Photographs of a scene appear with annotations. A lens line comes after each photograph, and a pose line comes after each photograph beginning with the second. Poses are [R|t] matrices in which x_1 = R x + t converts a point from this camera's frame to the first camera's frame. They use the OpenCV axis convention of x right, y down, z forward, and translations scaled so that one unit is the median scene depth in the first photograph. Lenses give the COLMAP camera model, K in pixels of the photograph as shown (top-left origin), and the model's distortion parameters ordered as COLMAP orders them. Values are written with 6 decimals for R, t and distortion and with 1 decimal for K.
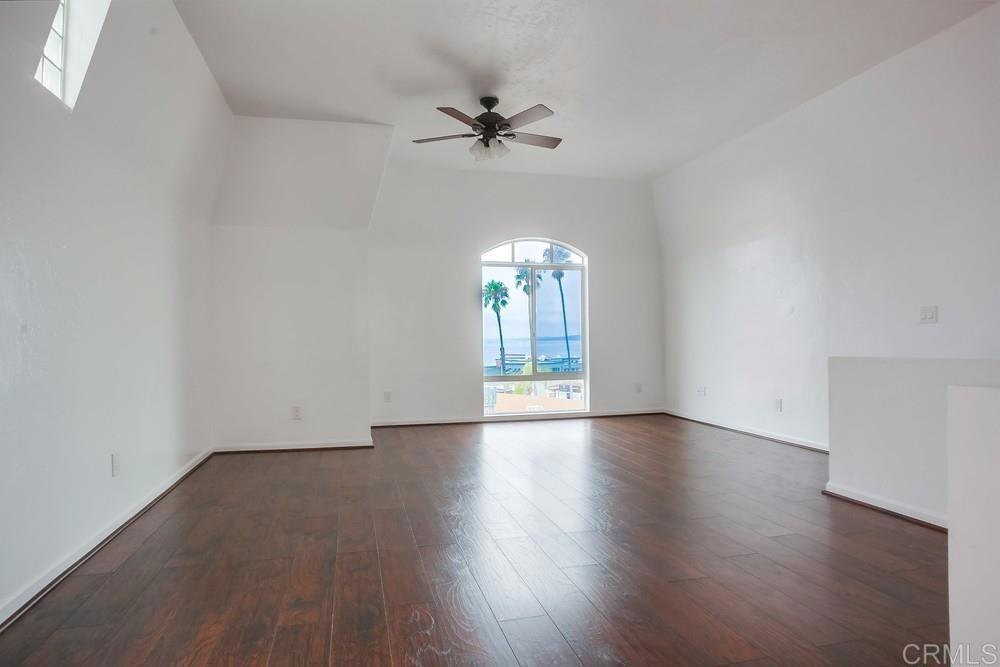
lens RADIAL K [[522.9, 0, 500.0], [0, 522.9, 333.5], [0, 0, 1]] dist [-0.094225, 0.053997]
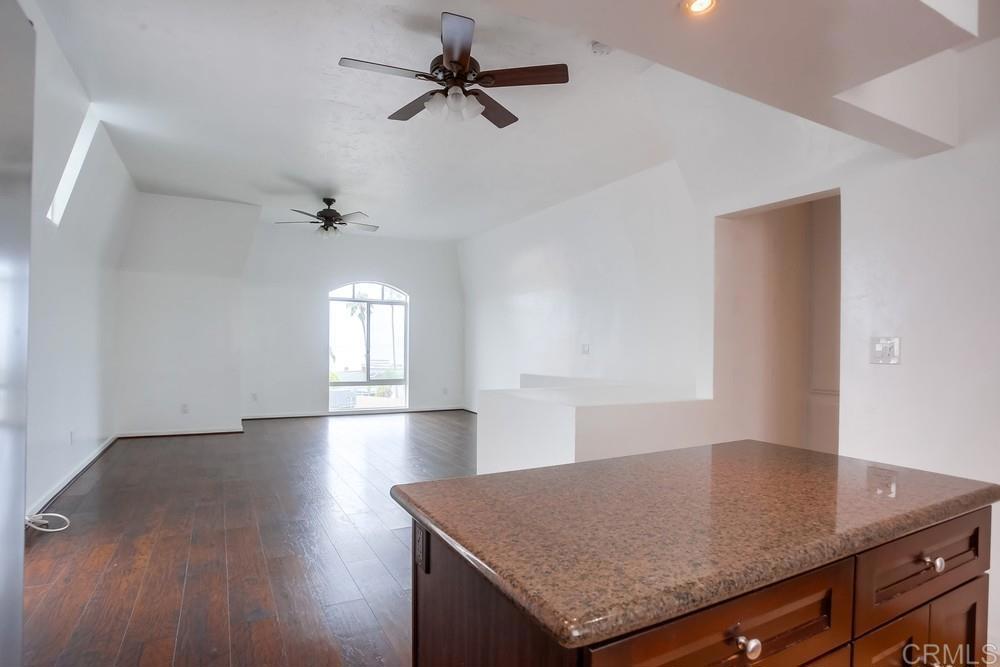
lens RADIAL K [[522.9, 0, 500.0], [0, 522.9, 333.5], [0, 0, 1]] dist [-0.094225, 0.053997]
pose [[0.973981, 0.021184, 0.225638, 0.098600], [-0.019733, 0.999768, -0.008686, -0.042976], [-0.225770, 0.004007, 0.974172, -0.428702]]
